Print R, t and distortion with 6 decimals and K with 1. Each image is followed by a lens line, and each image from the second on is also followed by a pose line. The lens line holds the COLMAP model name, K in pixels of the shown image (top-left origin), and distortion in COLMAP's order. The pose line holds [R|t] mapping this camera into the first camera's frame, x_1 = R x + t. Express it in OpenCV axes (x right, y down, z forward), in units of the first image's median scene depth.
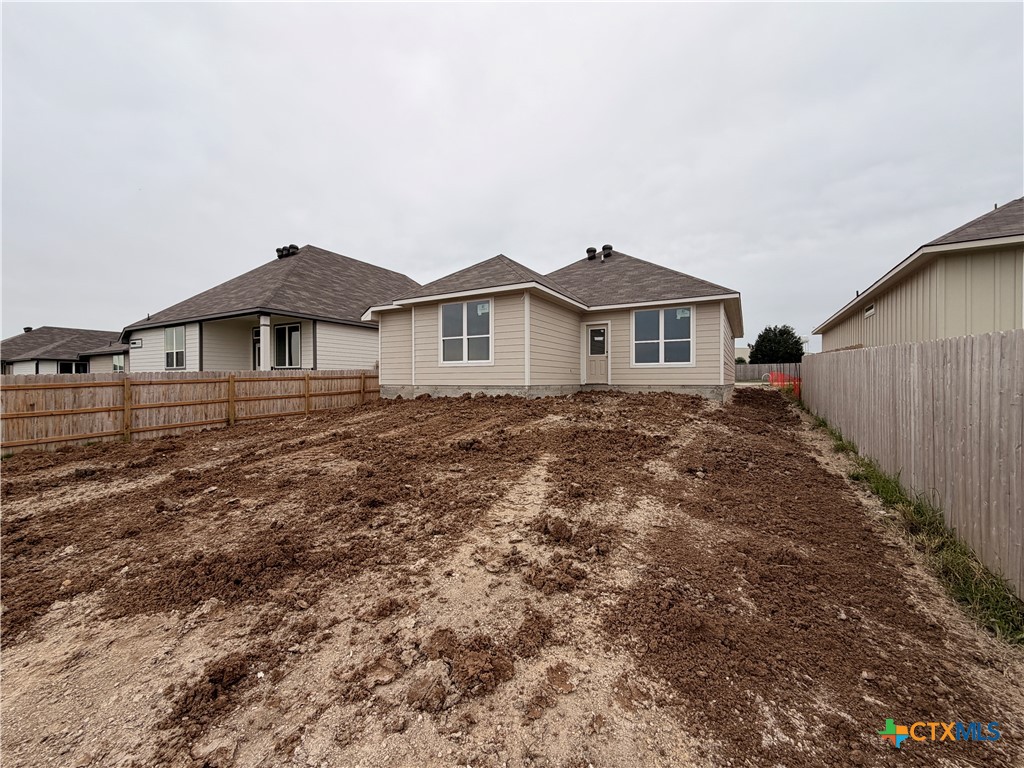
lens RADIAL K [[413.7, 0, 512.0], [0, 413.7, 384.0], [0, 0, 1]] dist [0.000506, -0.000733]
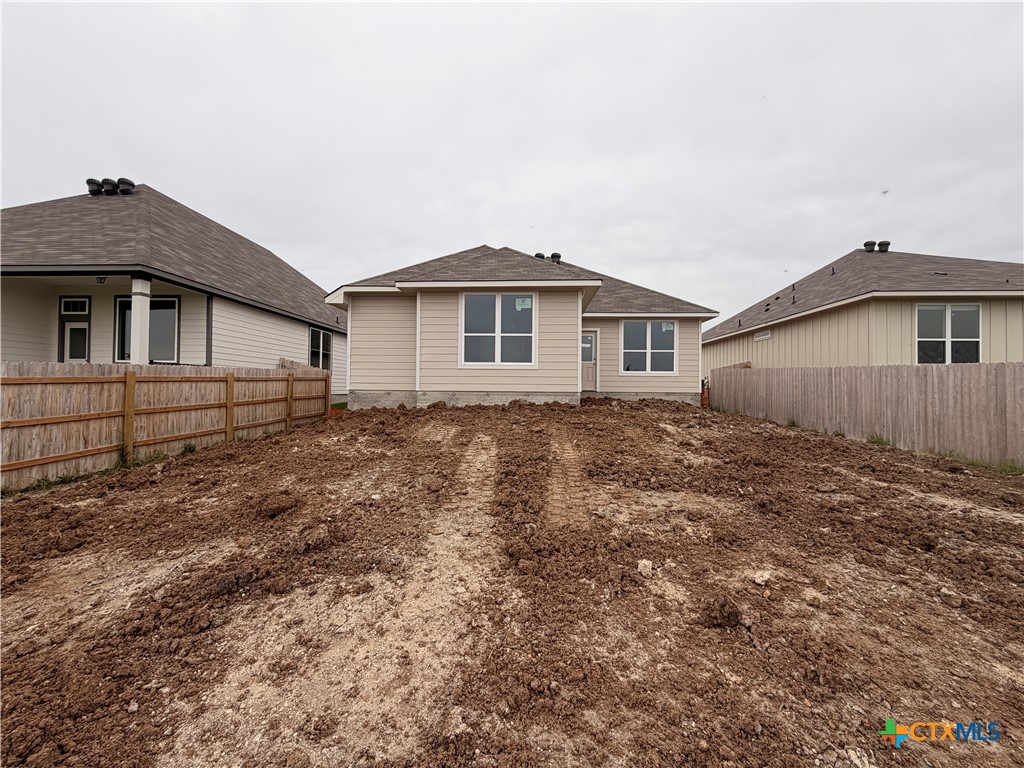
lens RADIAL K [[413.7, 0, 512.0], [0, 413.7, 384.0], [0, 0, 1]] dist [0.000506, -0.000733]
pose [[0.894331, 0.015568, 0.447135, -0.426257], [-0.007525, 0.999776, -0.019758, 0.004231], [-0.447342, 0.014305, 0.894248, 0.207557]]
